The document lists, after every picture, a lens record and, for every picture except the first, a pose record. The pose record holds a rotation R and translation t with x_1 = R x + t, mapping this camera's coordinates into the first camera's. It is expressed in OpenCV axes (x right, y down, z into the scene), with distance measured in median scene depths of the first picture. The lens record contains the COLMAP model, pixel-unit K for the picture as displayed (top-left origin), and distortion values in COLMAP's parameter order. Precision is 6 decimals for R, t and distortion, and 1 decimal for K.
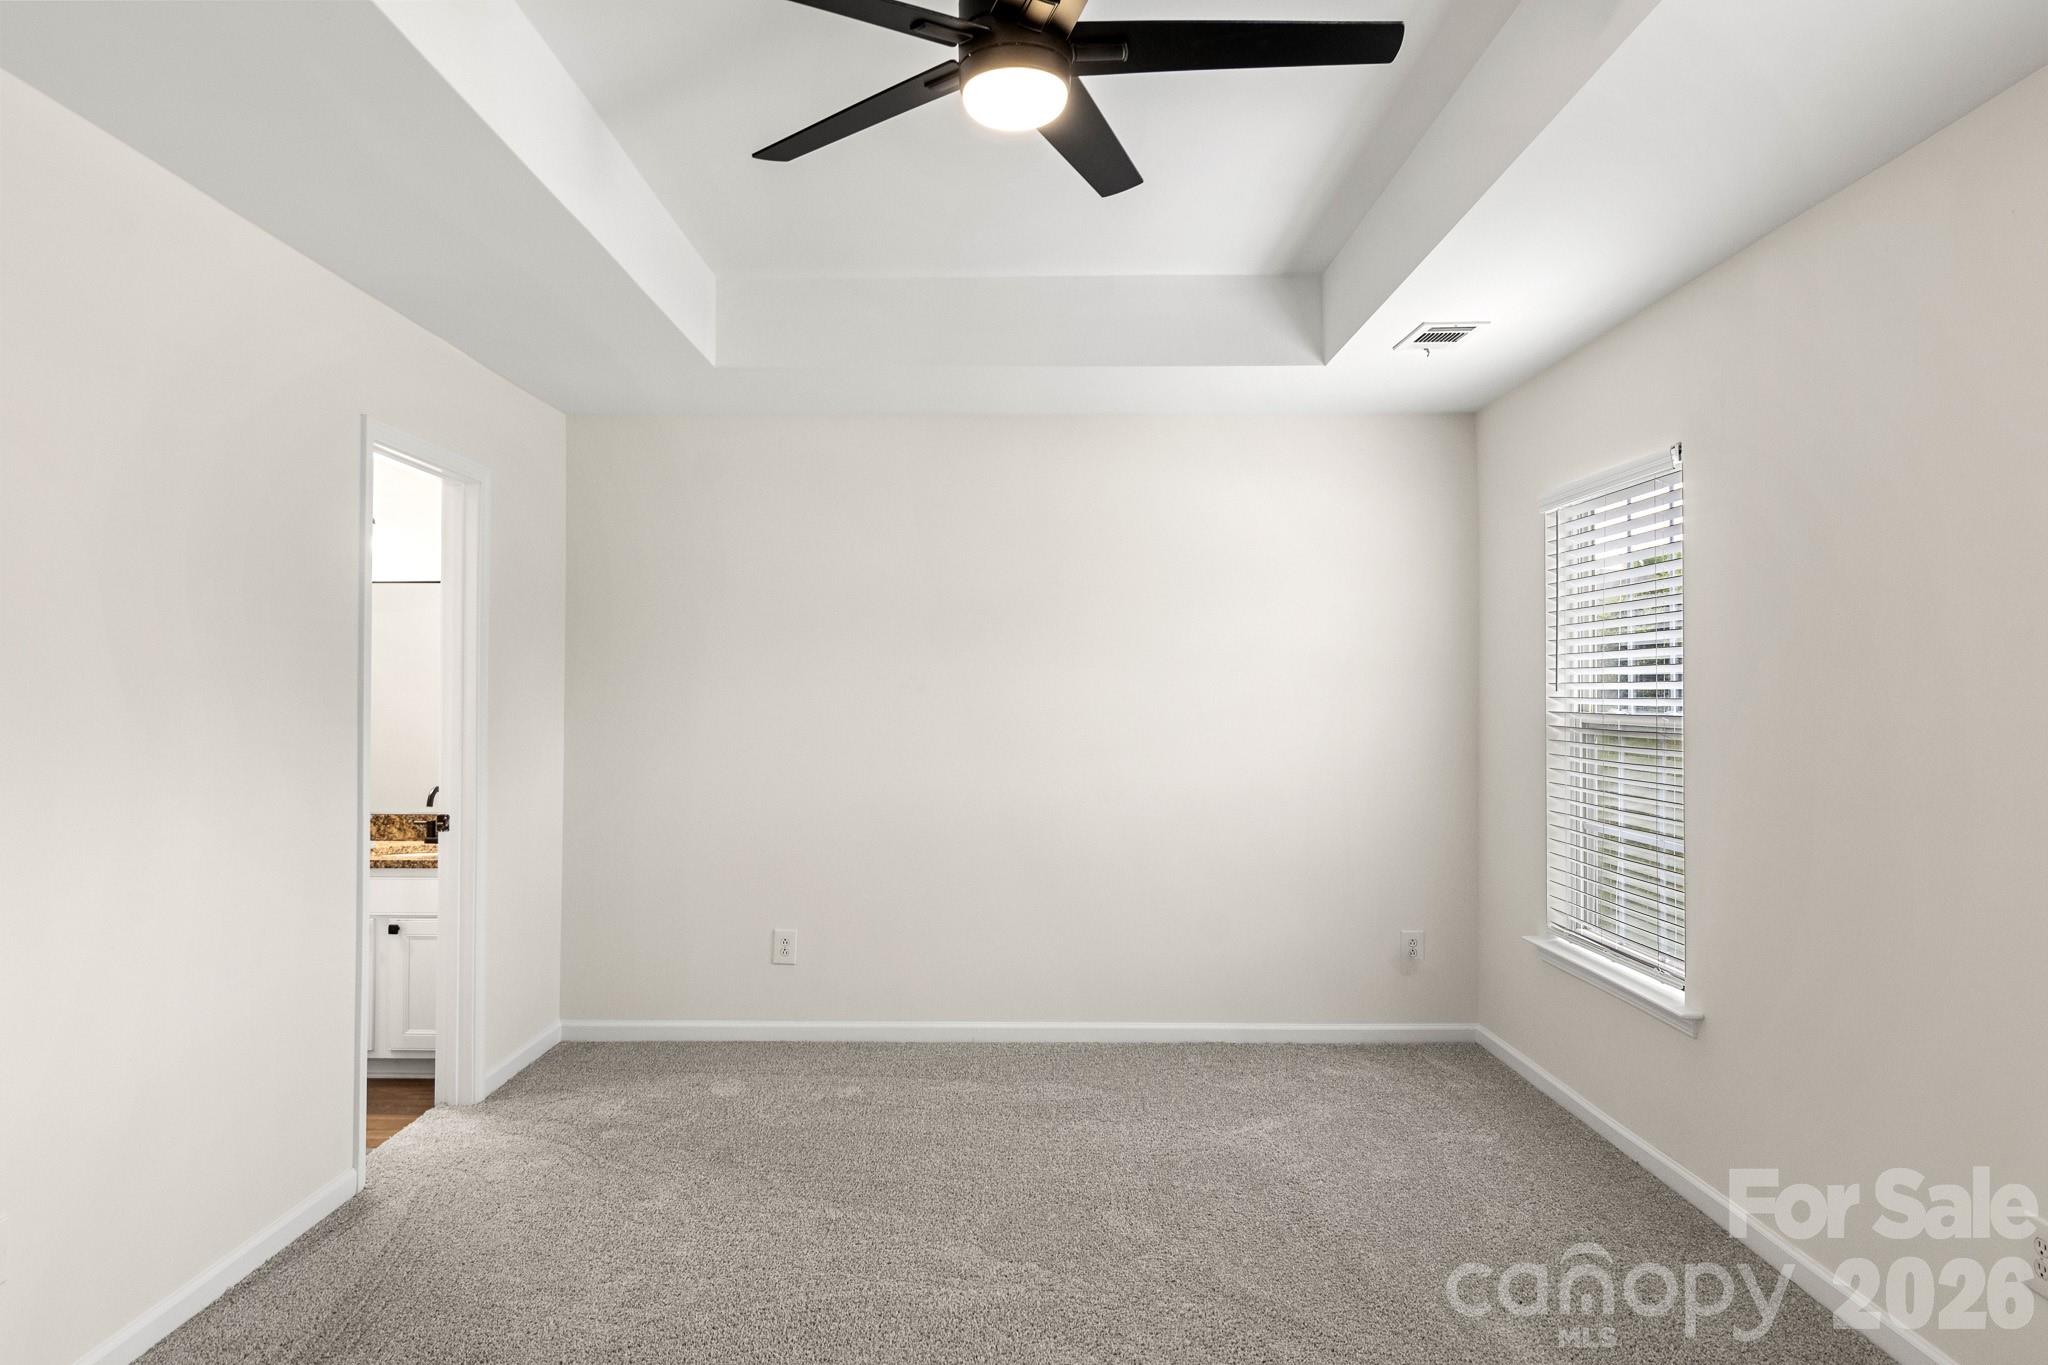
lens RADIAL K [[1292.5, 0, 1022.5], [0, 1292.5, 666.1], [0, 0, 1]] dist [0.002886, 0.000267]
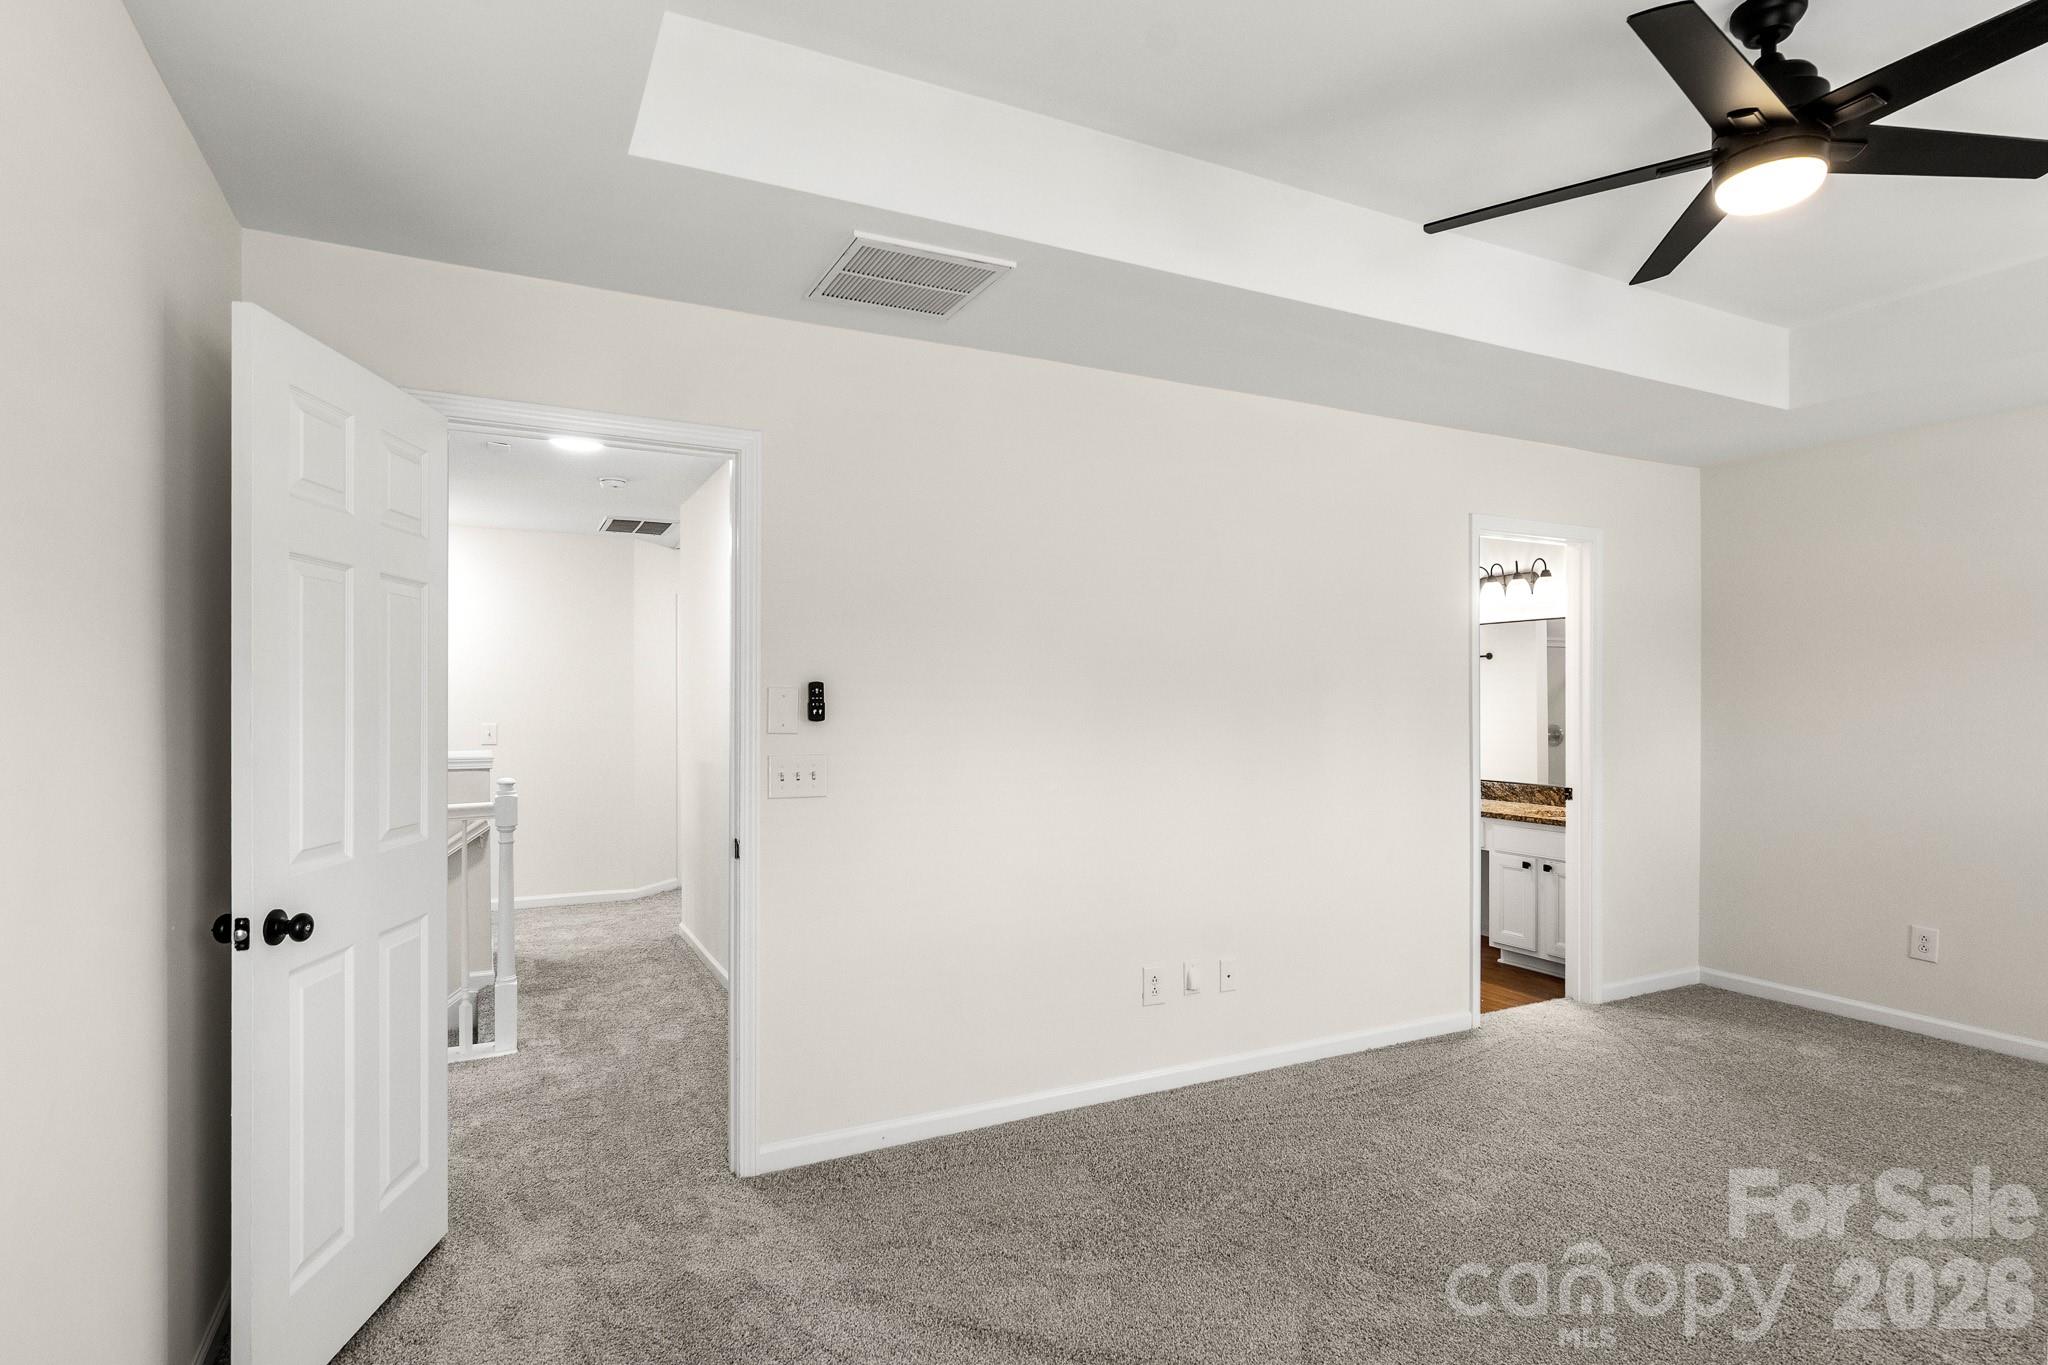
lens RADIAL K [[1054.2, 0, 1020.3], [0, 1054.2, 695.7], [0, 0, 1]] dist [0.001696, 0.001950]
pose [[0.453521, -0.007934, -0.891211, 0.285513], [0.024024, 0.999706, 0.003326, -0.000502], [0.890922, -0.022918, 0.453578, -0.021566]]
